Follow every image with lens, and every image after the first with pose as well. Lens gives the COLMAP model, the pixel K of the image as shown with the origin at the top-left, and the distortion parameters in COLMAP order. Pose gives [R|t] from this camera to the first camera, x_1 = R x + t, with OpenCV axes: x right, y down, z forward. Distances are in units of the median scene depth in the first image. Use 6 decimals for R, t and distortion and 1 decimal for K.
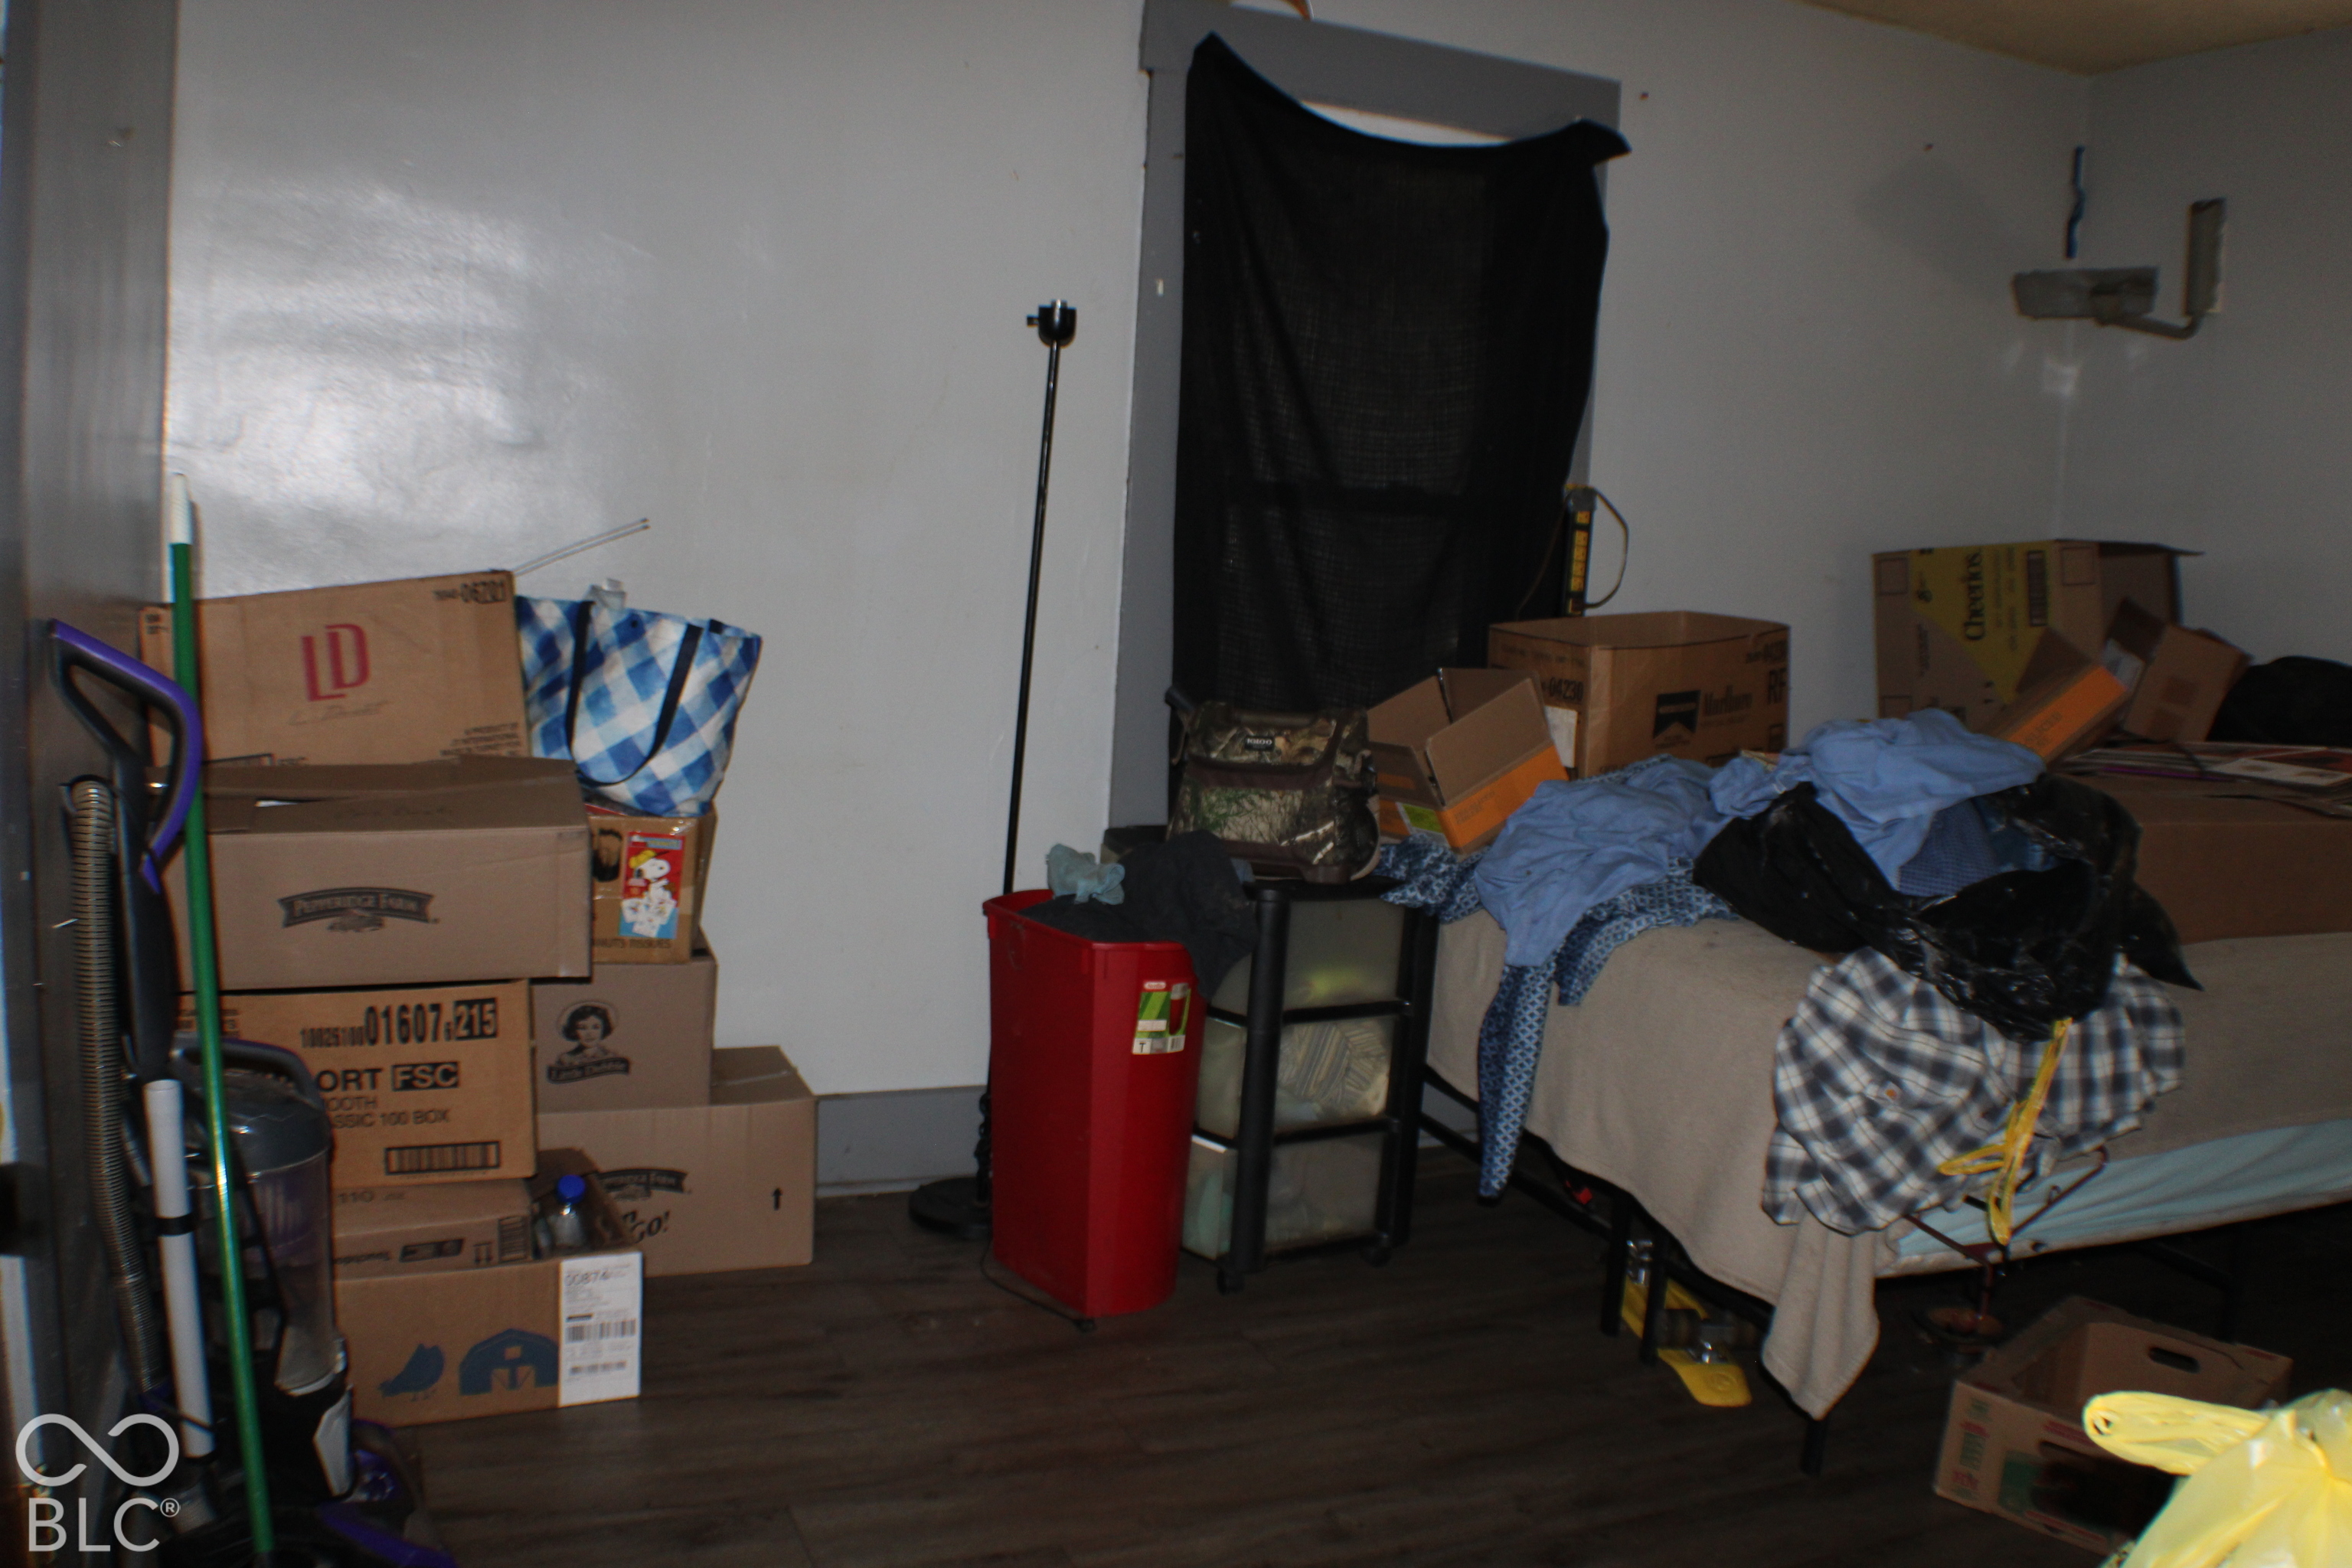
lens RADIAL K [[1926.2, 0, 1175.6], [0, 1926.2, 788.6], [0, 0, 1]] dist [-0.207881, 0.068042]
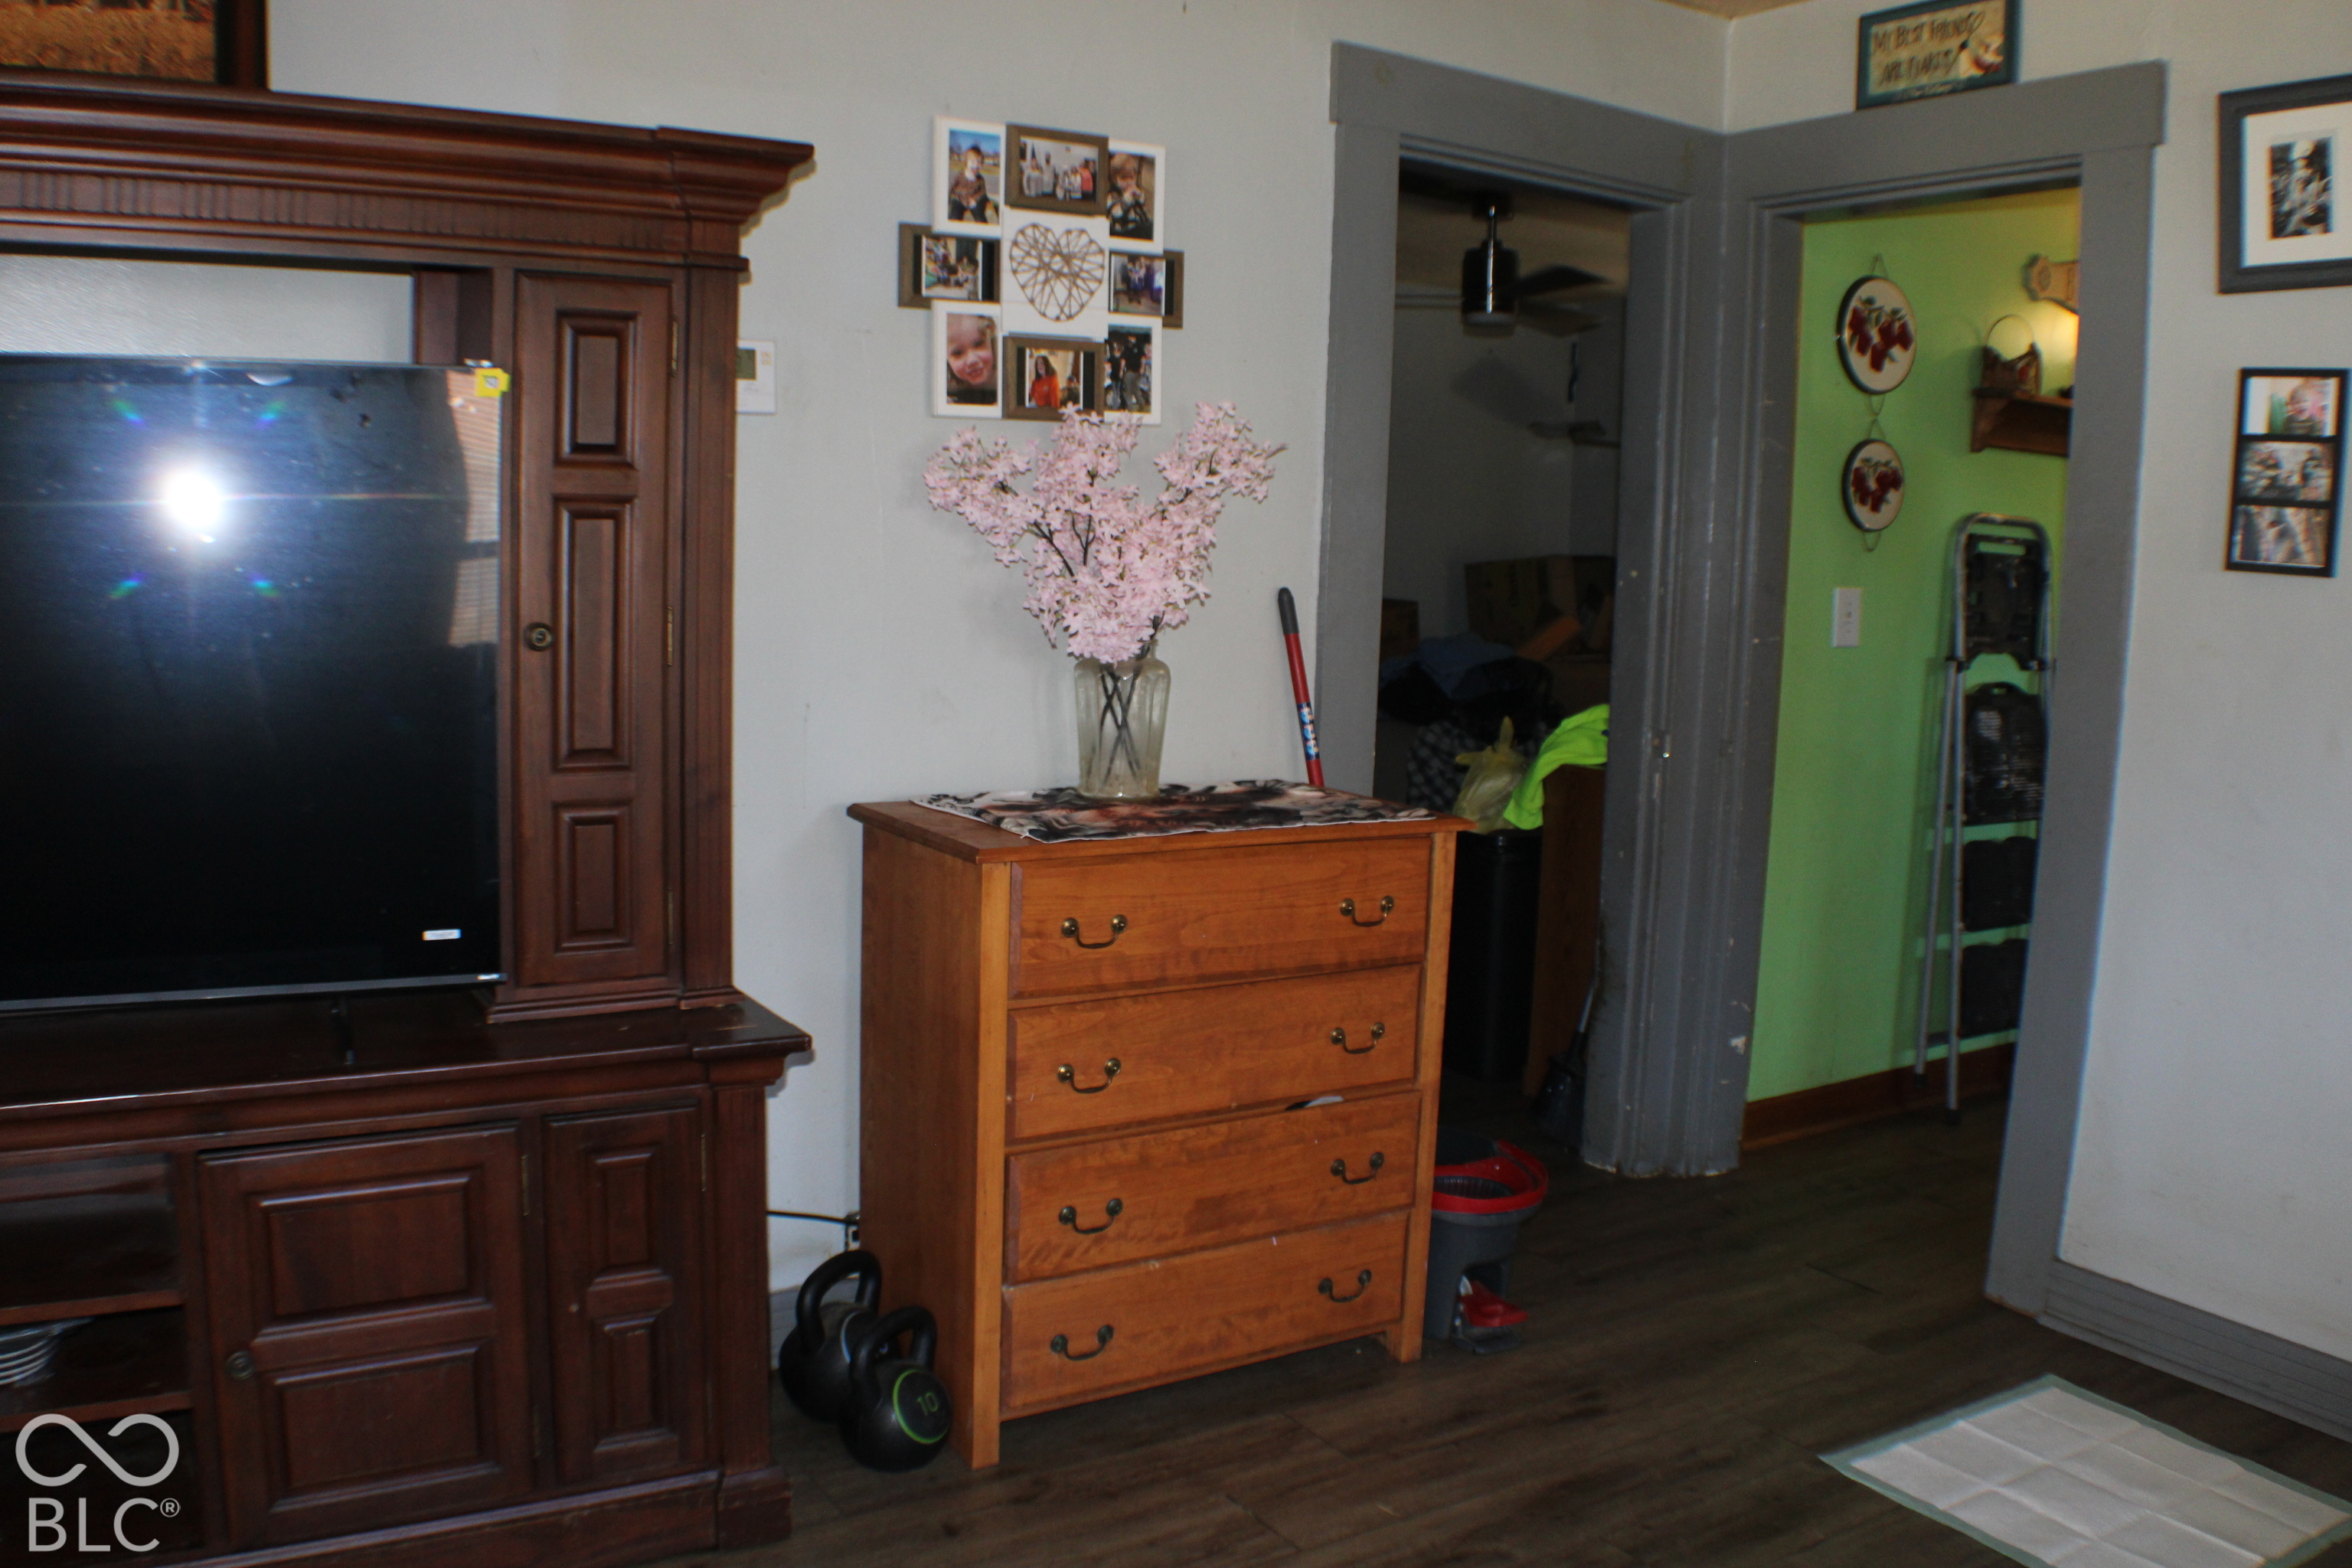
lens RADIAL K [[1926.2, 0, 1174.0], [0, 1926.2, 781.3], [0, 0, 1]] dist [-0.207881, 0.068042]
pose [[0.988098, -0.042957, 0.147707, -0.420281], [0.043825, 0.999036, -0.002628, 0.167554], [-0.147452, 0.009070, 0.989028, -1.680967]]
